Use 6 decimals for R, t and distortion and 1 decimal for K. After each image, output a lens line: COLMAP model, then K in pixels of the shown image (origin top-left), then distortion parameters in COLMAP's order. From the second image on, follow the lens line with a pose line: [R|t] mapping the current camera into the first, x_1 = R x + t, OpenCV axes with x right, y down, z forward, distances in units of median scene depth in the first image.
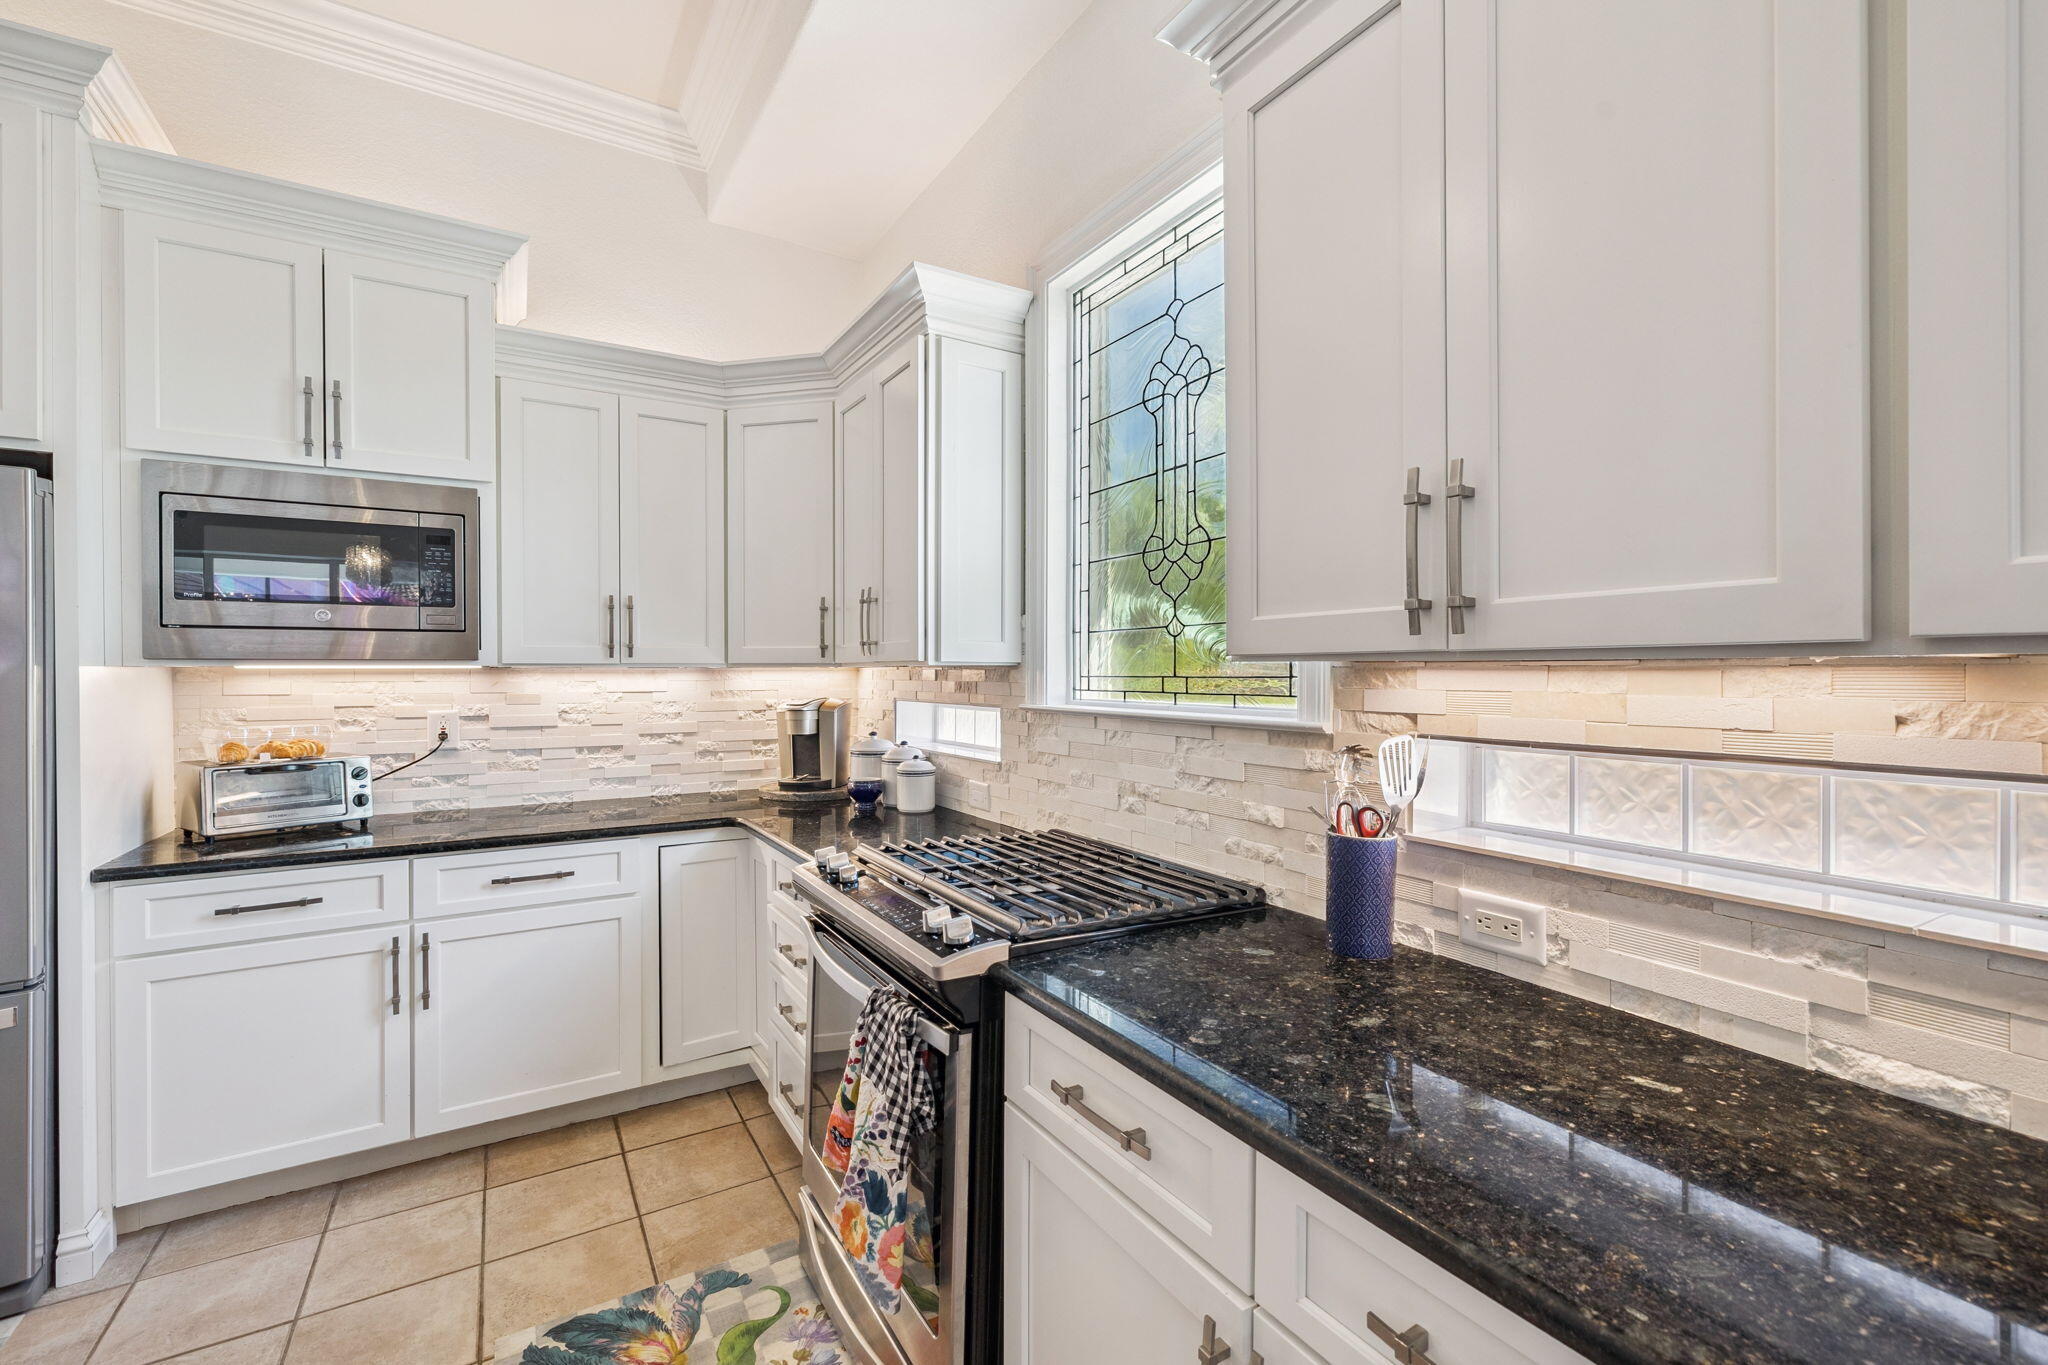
lens RADIAL K [[854.7, 0, 1019.5], [0, 854.7, 676.7], [0, 0, 1]] dist [-0.001554, -0.000224]
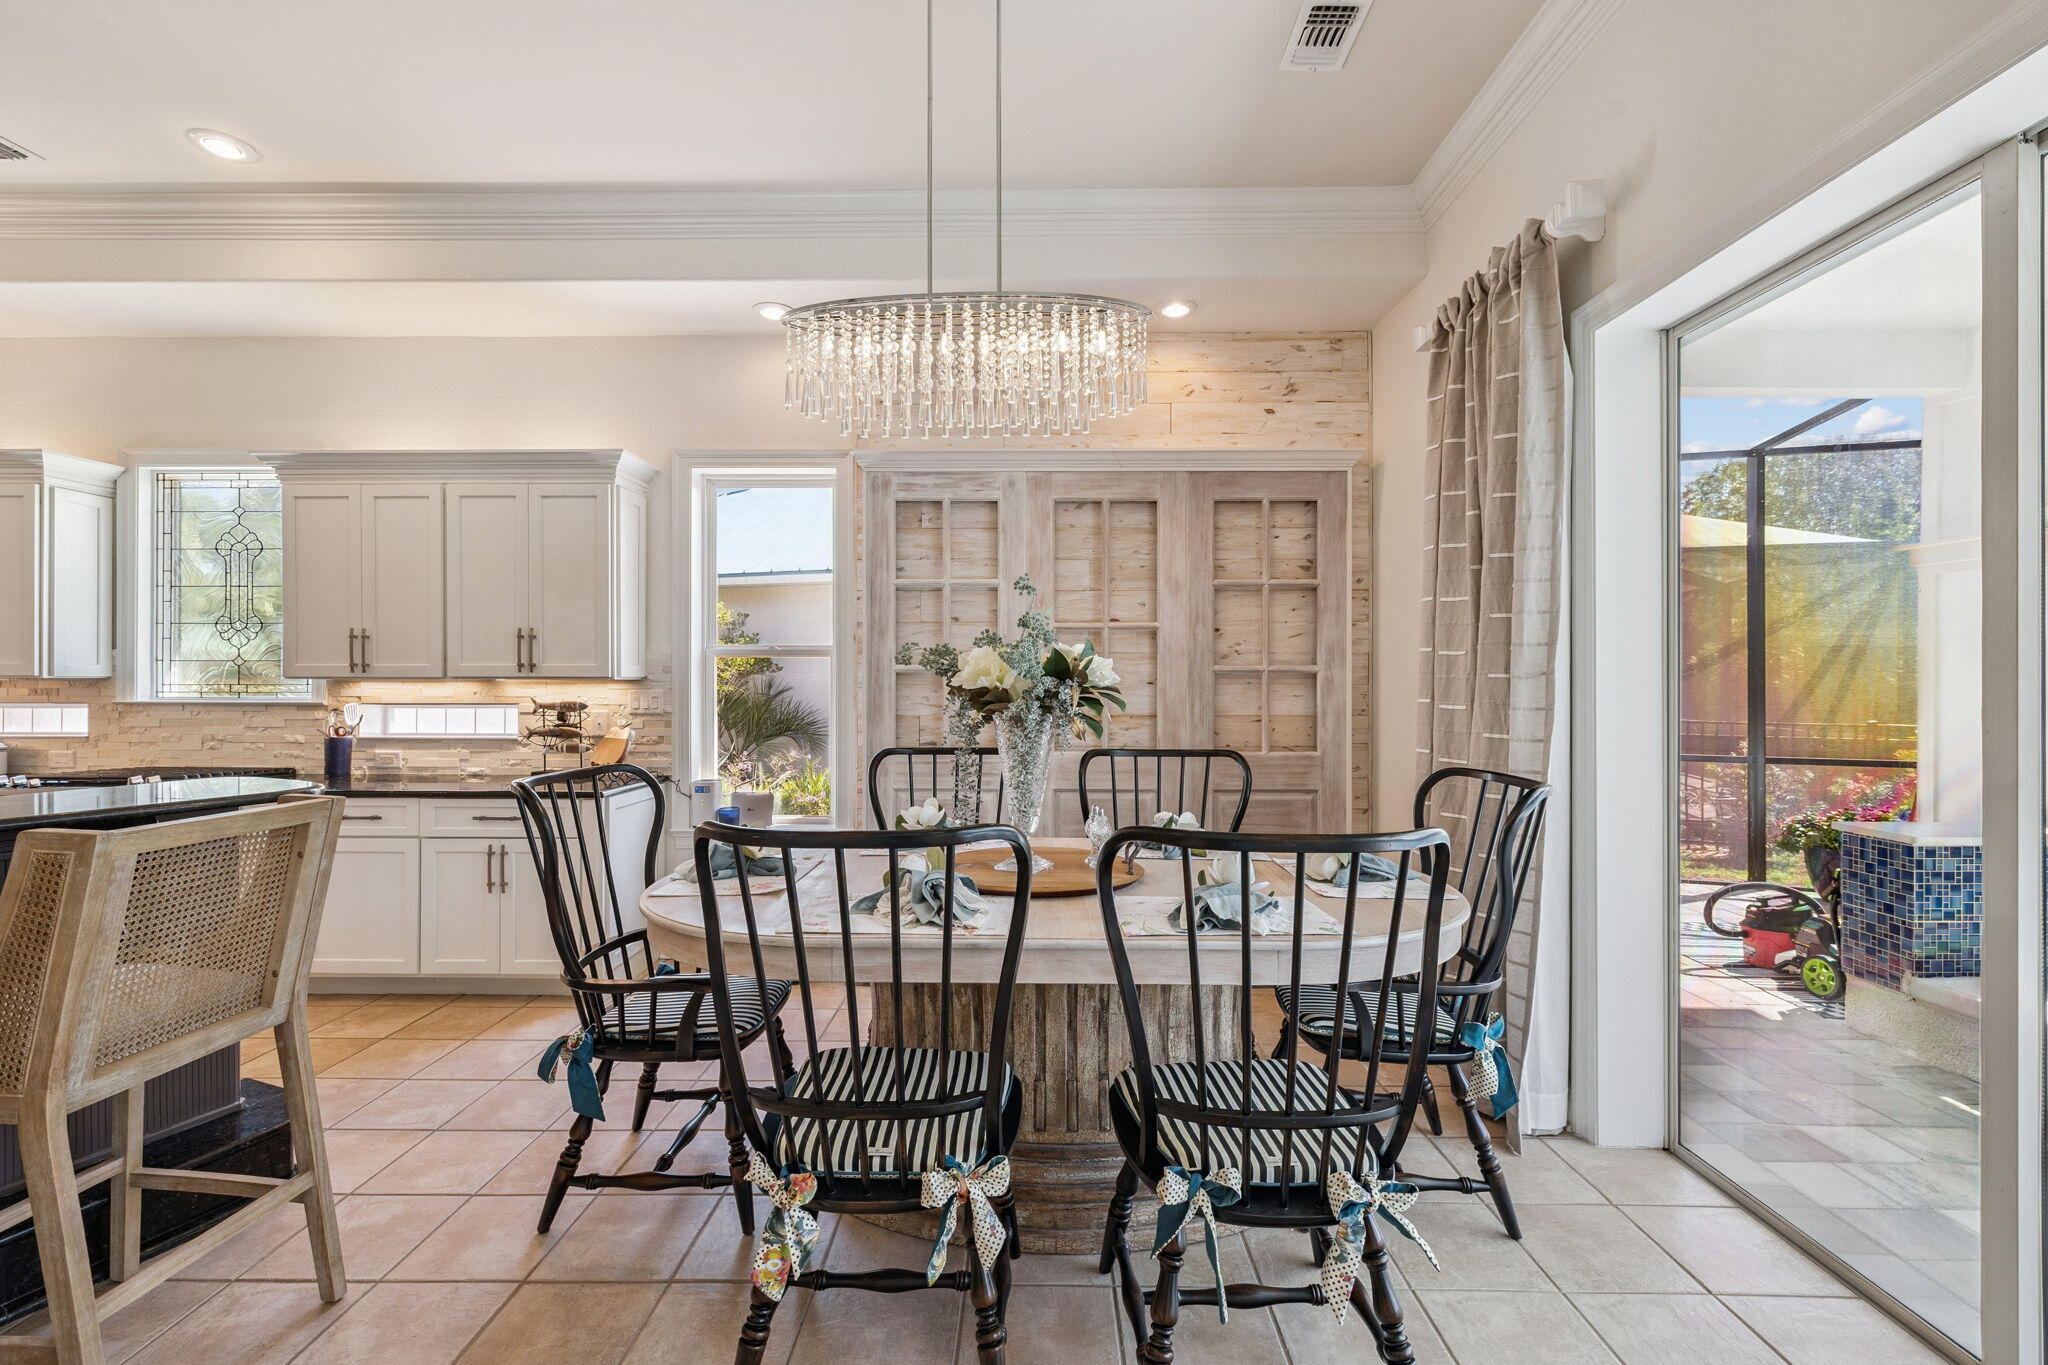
lens RADIAL K [[861.1, 0, 1022.6], [0, 861.1, 679.7], [0, 0, 1]] dist [0.001305, 0.000145]
pose [[0.525992, 0.003935, 0.850480, -0.664832], [0.002579, 0.999977, -0.006222, 0.006829], [-0.850485, 0.005466, 0.525970, -1.925062]]
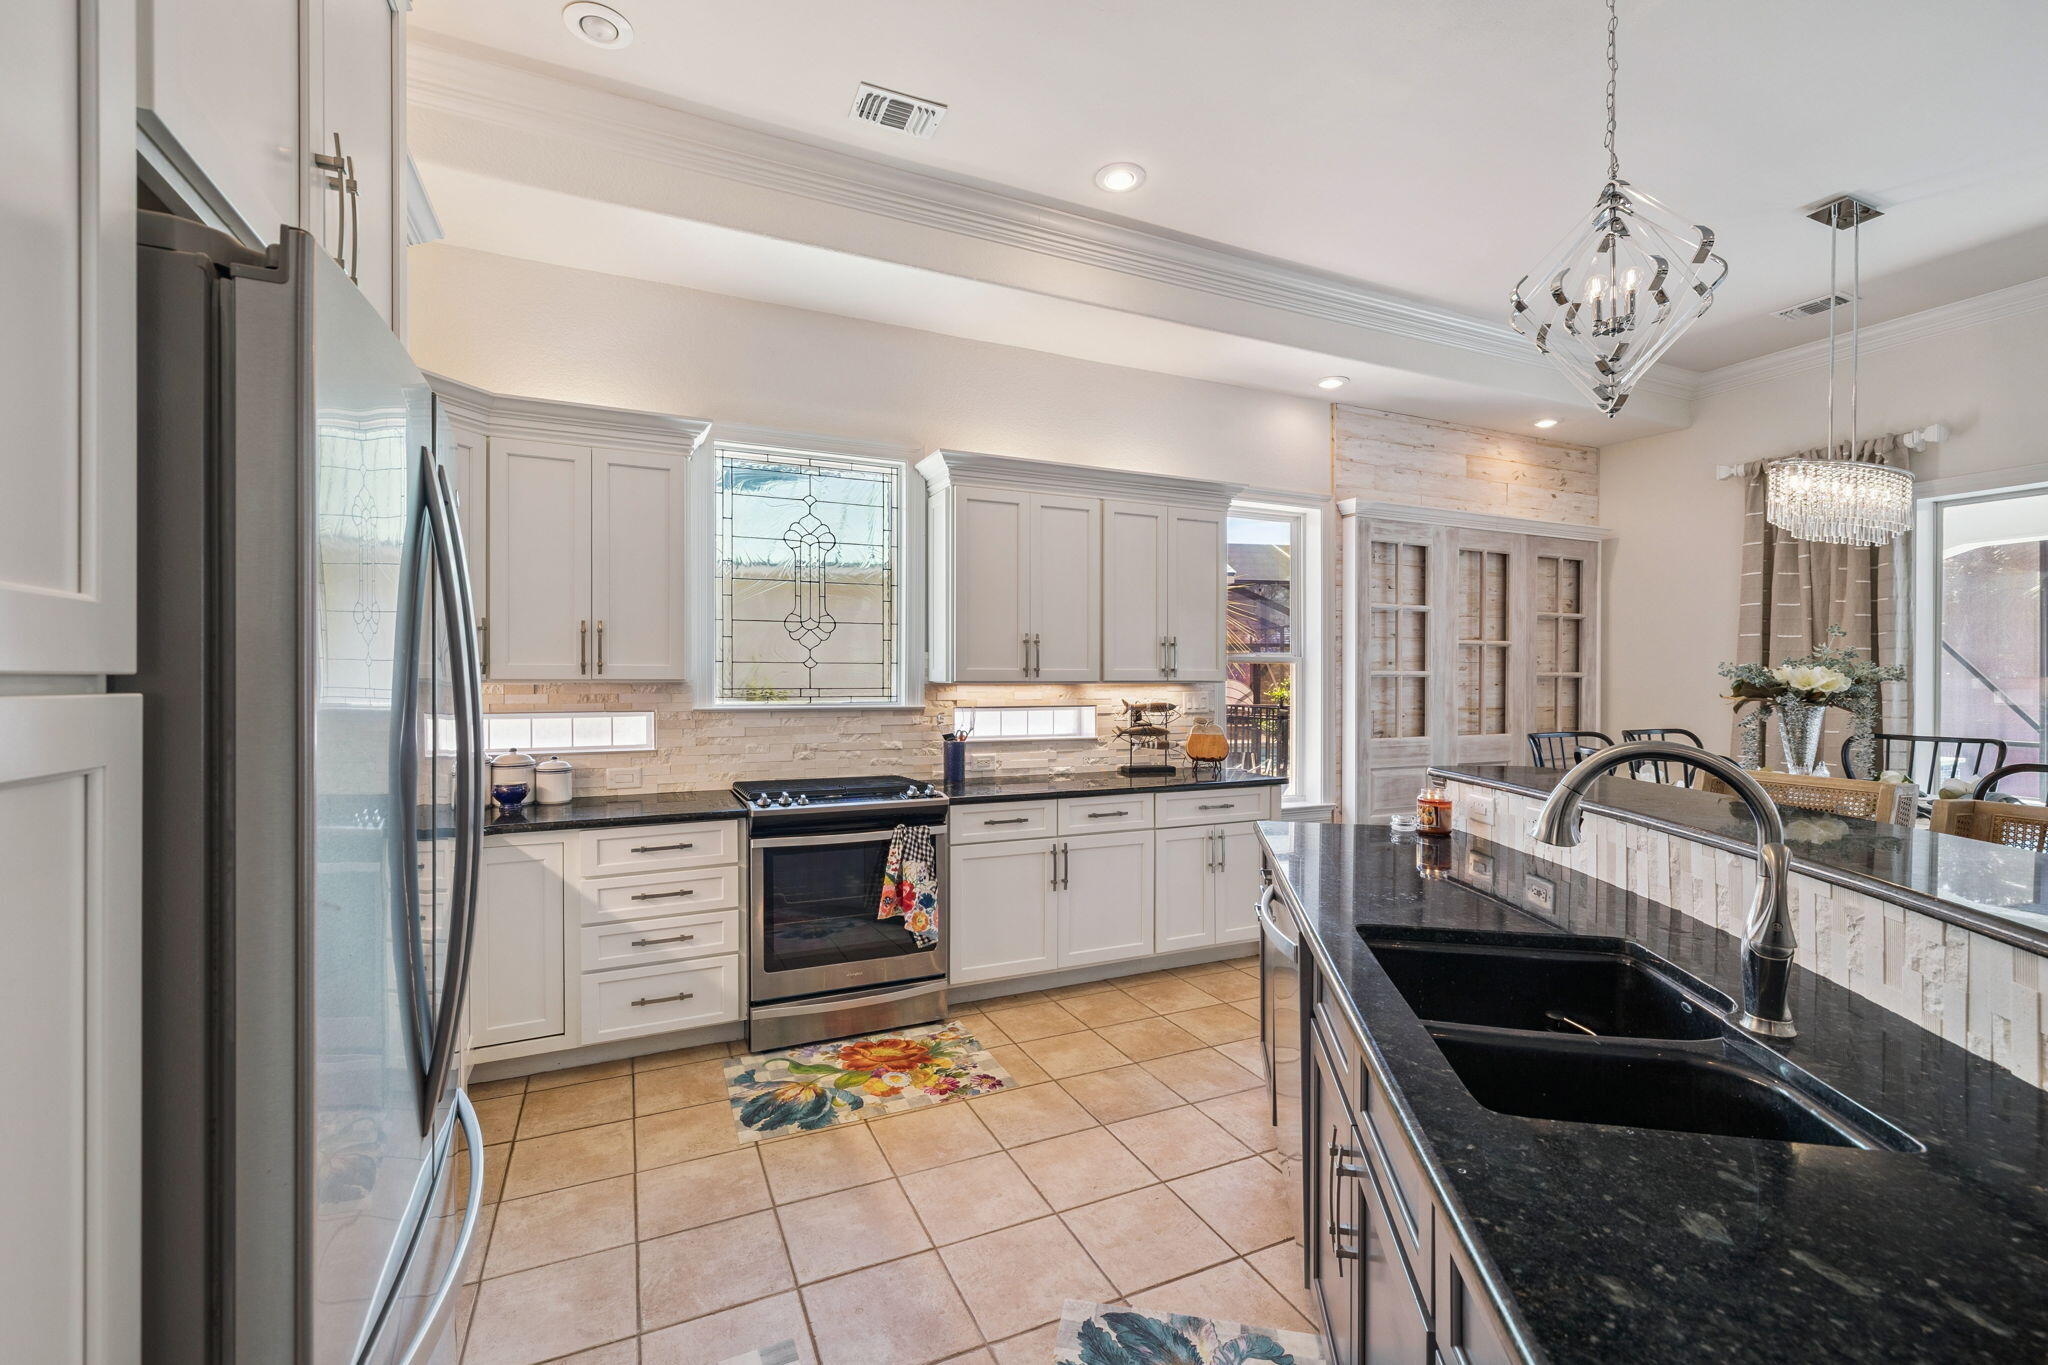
lens RADIAL K [[861.1, 0, 1022.6], [0, 861.1, 679.7], [0, 0, 1]] dist [0.001305, 0.000145]
pose [[0.115350, 0.002797, 0.993321, -1.857338], [0.003608, 0.999988, -0.003235, -0.012882], [-0.993318, 0.003957, 0.115339, 0.313489]]
